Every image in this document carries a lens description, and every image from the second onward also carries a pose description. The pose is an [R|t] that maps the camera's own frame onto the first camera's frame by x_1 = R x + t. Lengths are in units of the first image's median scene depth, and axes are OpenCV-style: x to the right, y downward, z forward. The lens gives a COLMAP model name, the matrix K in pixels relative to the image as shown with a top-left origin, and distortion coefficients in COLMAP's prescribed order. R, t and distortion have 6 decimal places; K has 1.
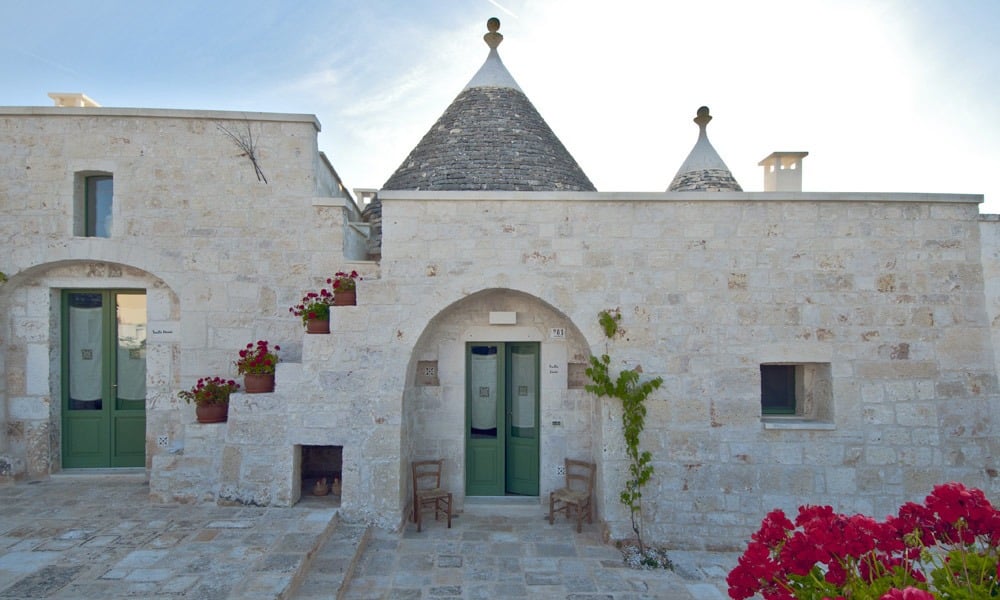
lens RADIAL K [[531.6, 0, 505.0], [0, 531.6, 337.2], [0, 0, 1]] dist [0.036867, -0.043512]
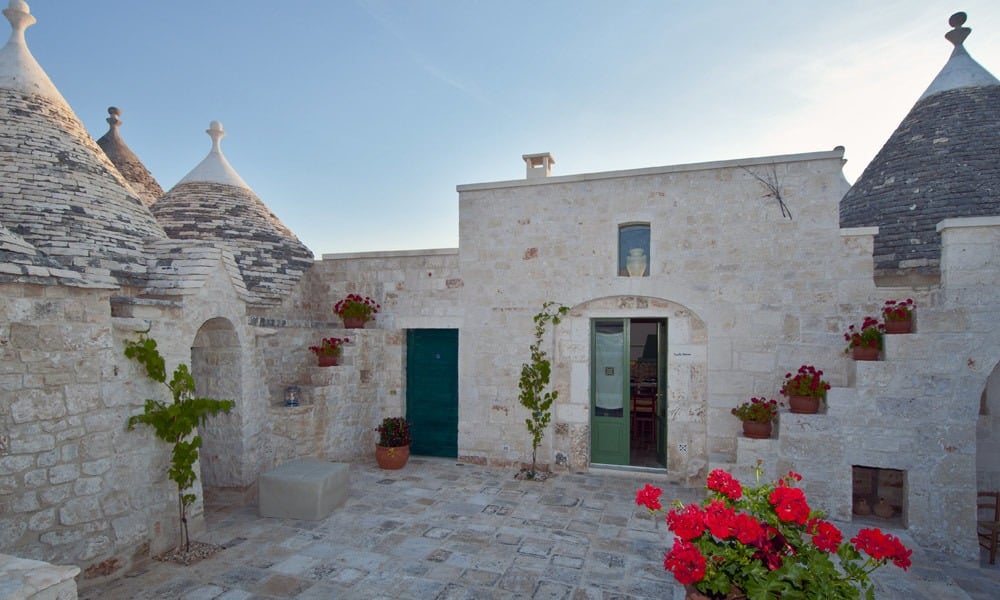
lens RADIAL K [[551.4, 0, 499.2], [0, 551.4, 342.6], [0, 0, 1]] dist [0.023482, -0.038996]
pose [[0.904212, 0.005235, -0.427052, -0.557310], [-0.005519, 0.999985, 0.000573, -0.038903], [0.427048, 0.001839, 0.904227, -0.295033]]
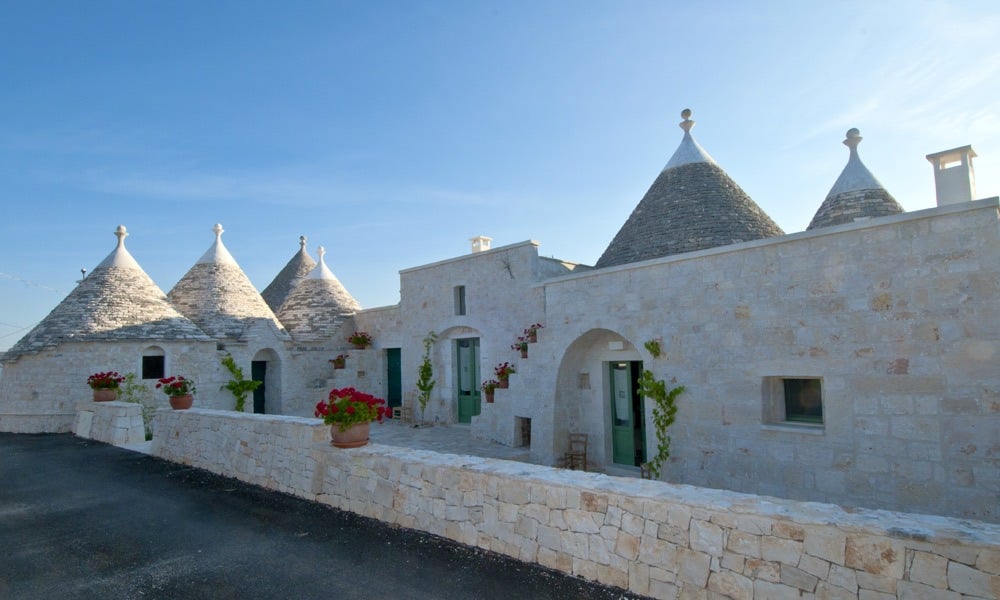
lens RADIAL K [[497.0, 0, 473.0], [0, 497.0, 327.2], [0, 0, 1]] dist [-0.014913, -0.000491]
pose [[0.614146, -0.065538, -0.786467, 0.946819], [0.025741, 0.997679, -0.063038, -0.010548], [0.788773, 0.018470, 0.614407, -0.230427]]
